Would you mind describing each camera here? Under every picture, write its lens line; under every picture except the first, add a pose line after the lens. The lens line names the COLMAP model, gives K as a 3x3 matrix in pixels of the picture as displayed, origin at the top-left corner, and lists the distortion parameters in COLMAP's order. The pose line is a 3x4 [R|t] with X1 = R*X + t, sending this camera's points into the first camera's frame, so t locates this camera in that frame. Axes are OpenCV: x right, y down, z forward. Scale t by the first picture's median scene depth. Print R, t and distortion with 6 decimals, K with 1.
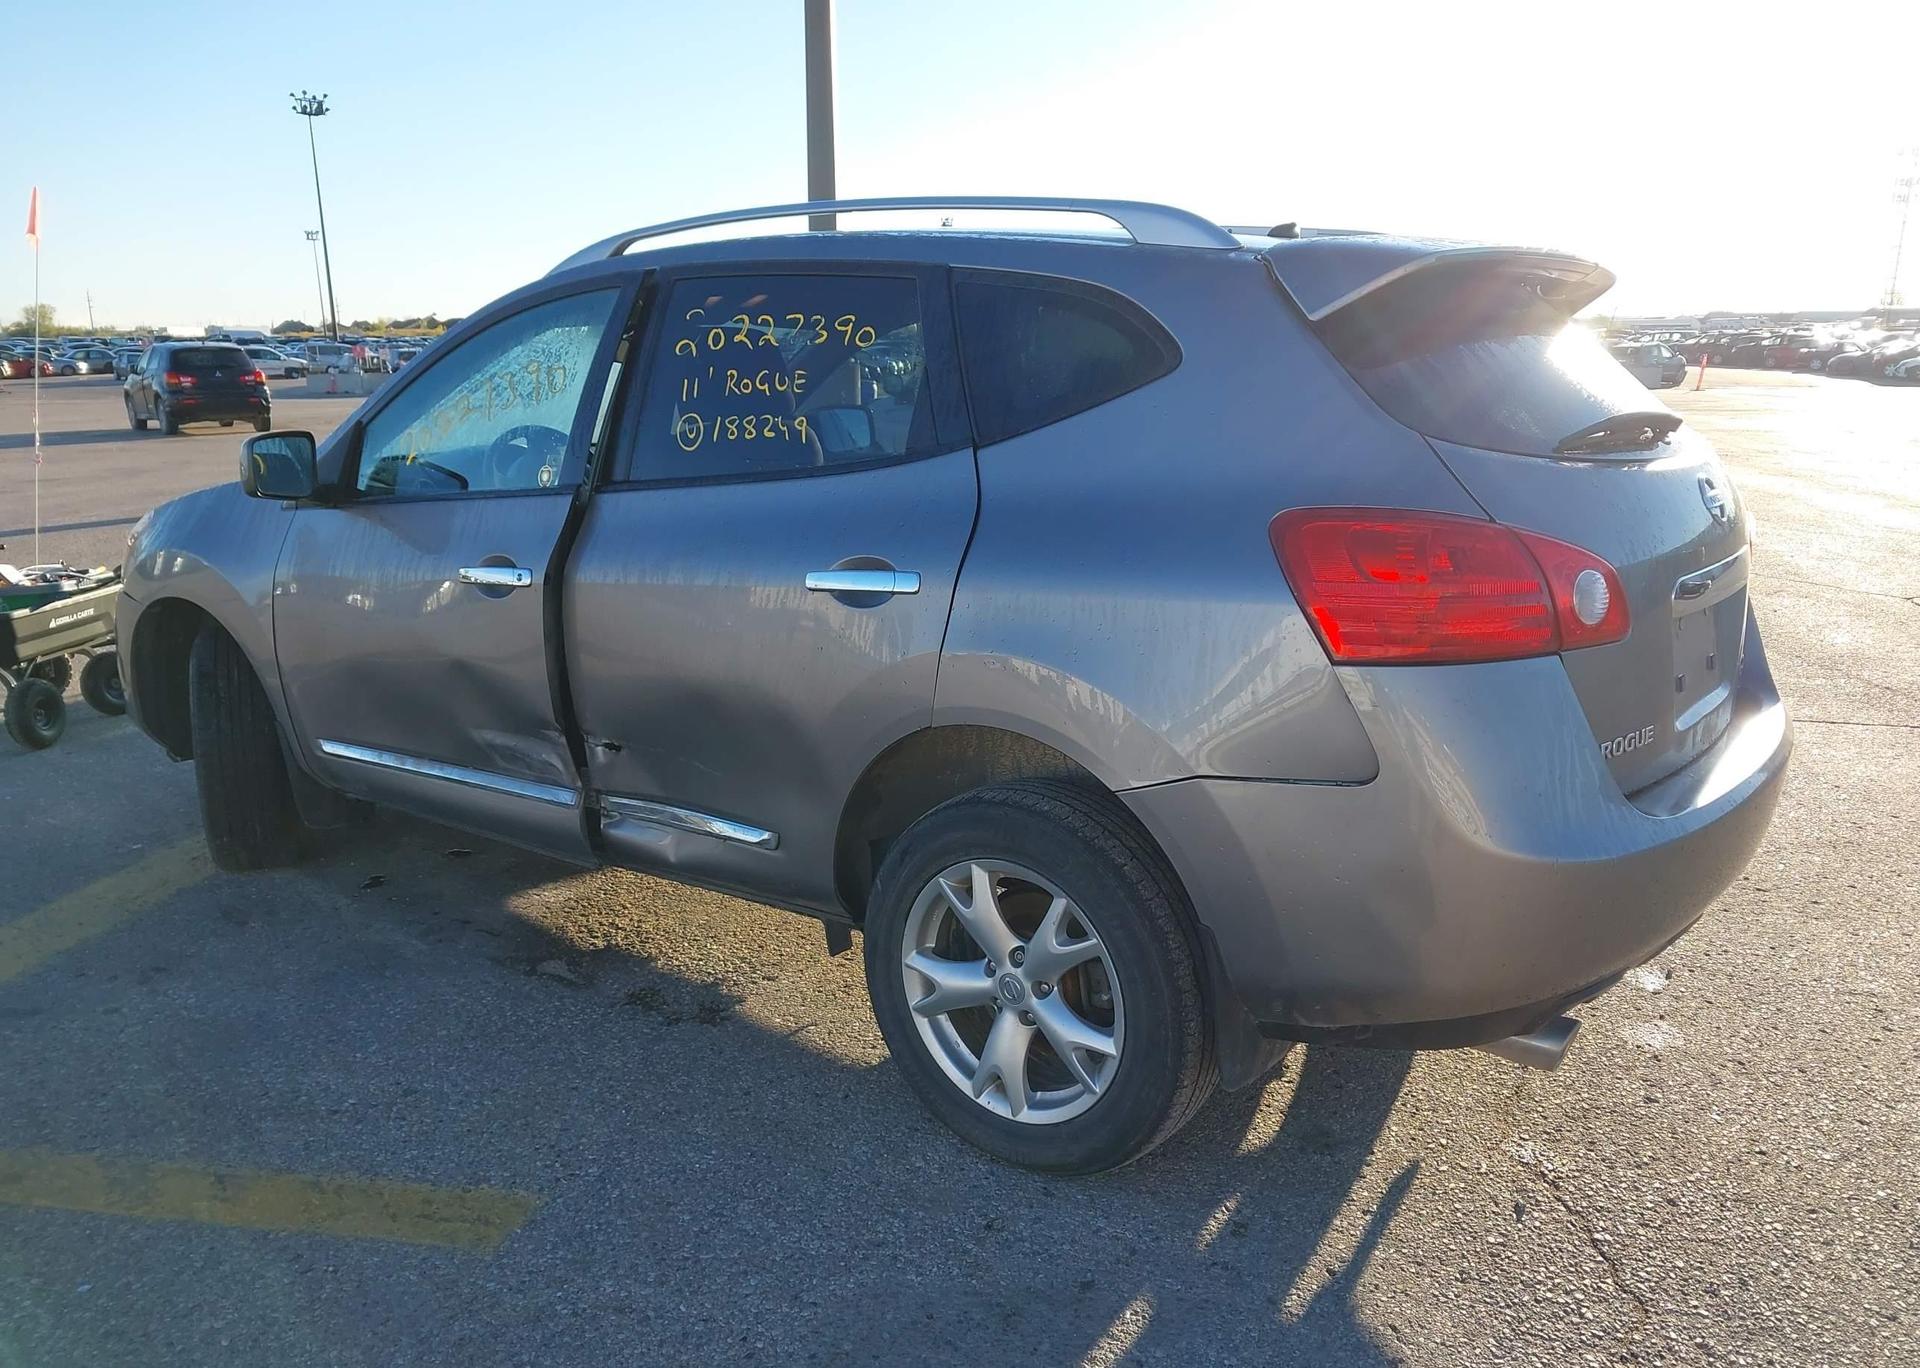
lens RADIAL K [[1524.8, 0, 958.7], [0, 1524.8, 679.4], [0, 0, 1]] dist [0.014484, -0.010425]
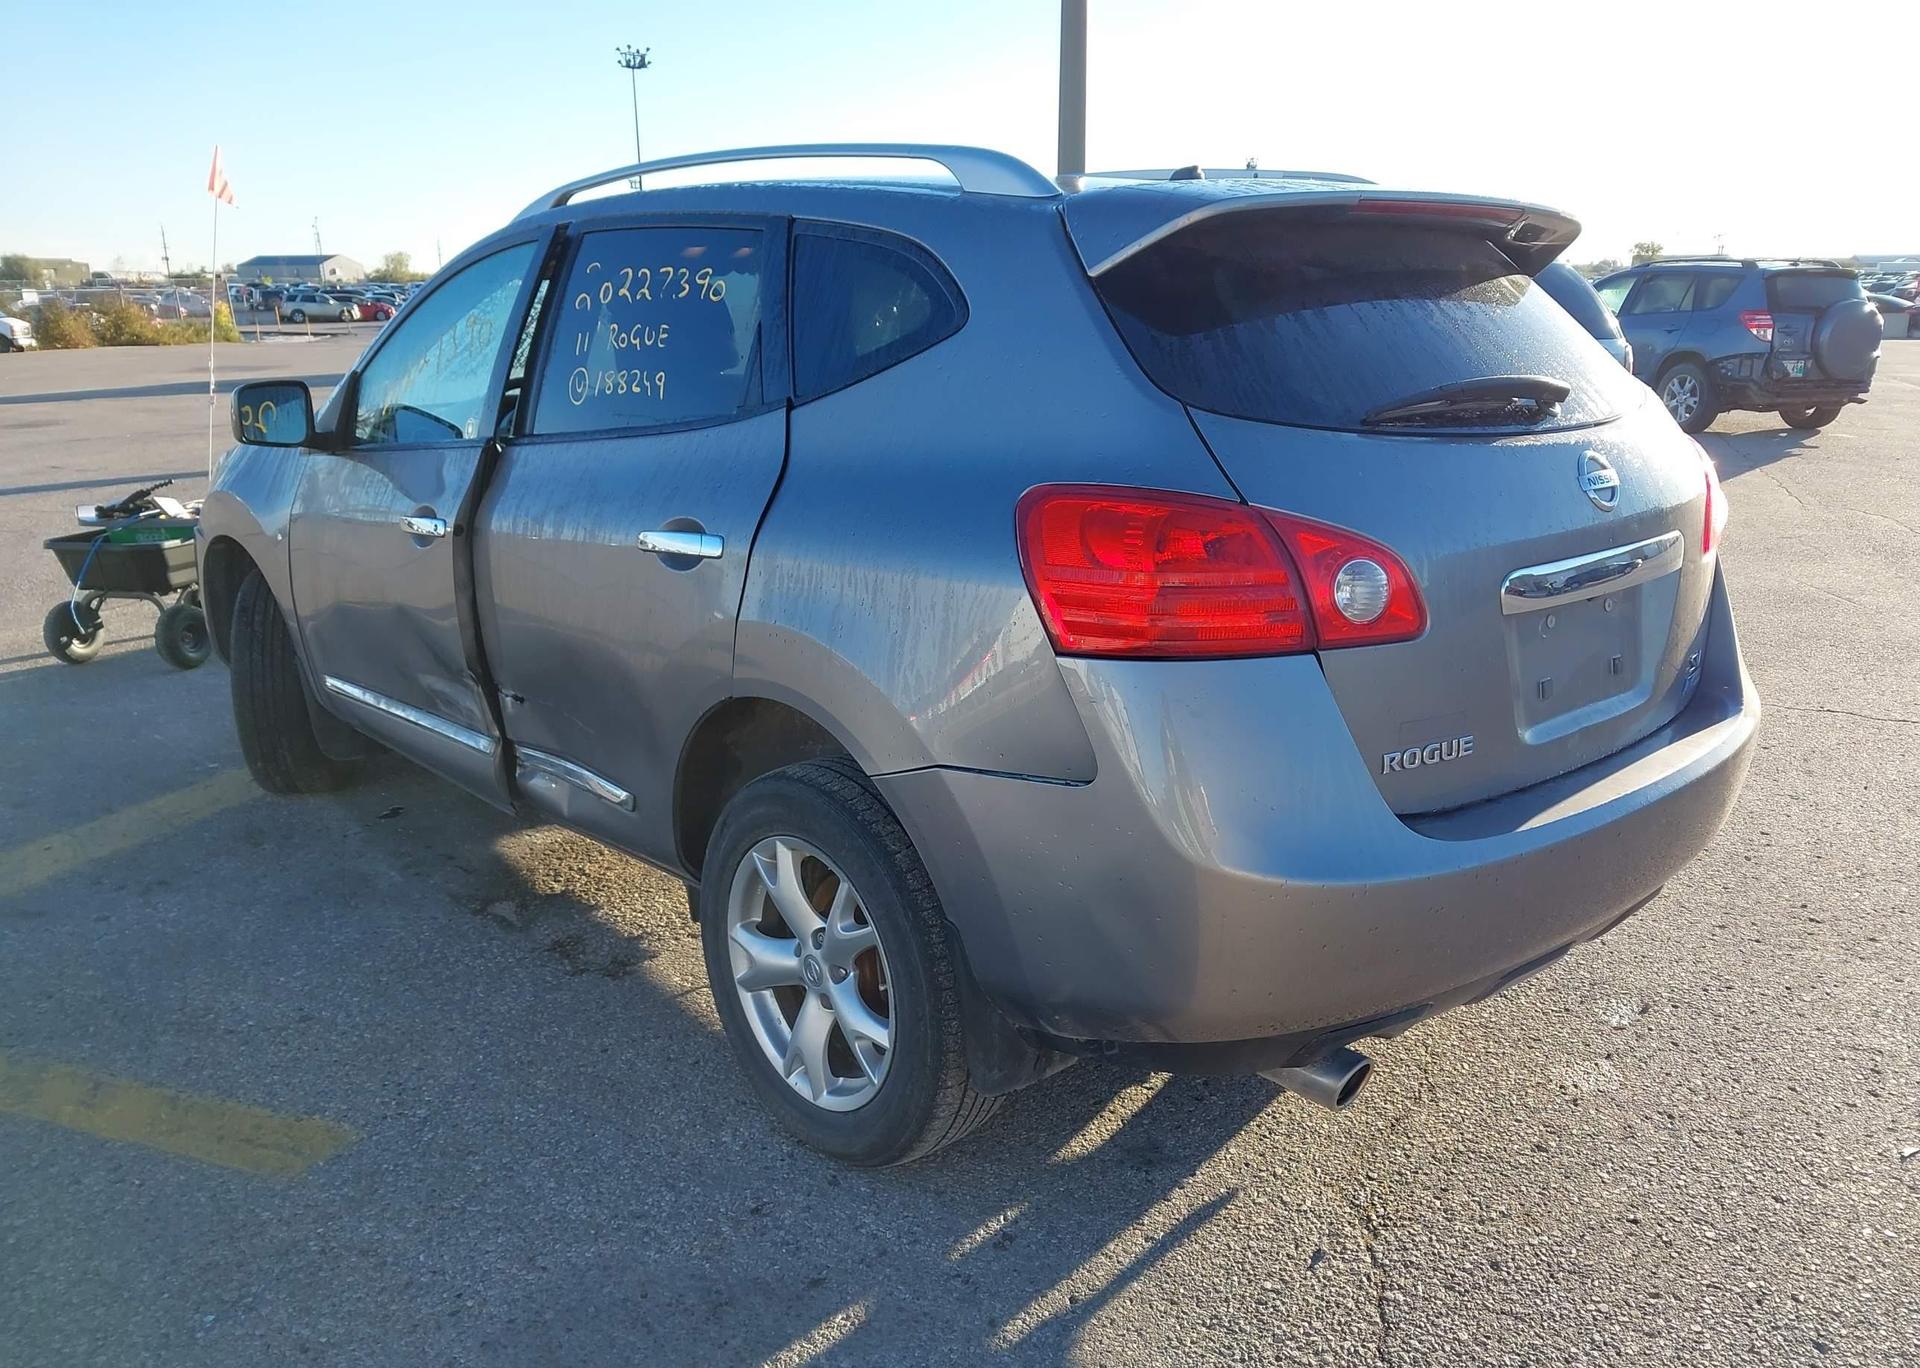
lens RADIAL K [[1524.8, 0, 960.3], [0, 1524.8, 687.8], [0, 0, 1]] dist [0.014484, -0.010425]
pose [[0.982208, 0.048141, -0.181522, 0.289967], [-0.041072, 0.998252, 0.042504, -0.021240], [0.183251, -0.034293, 0.982468, 0.069606]]
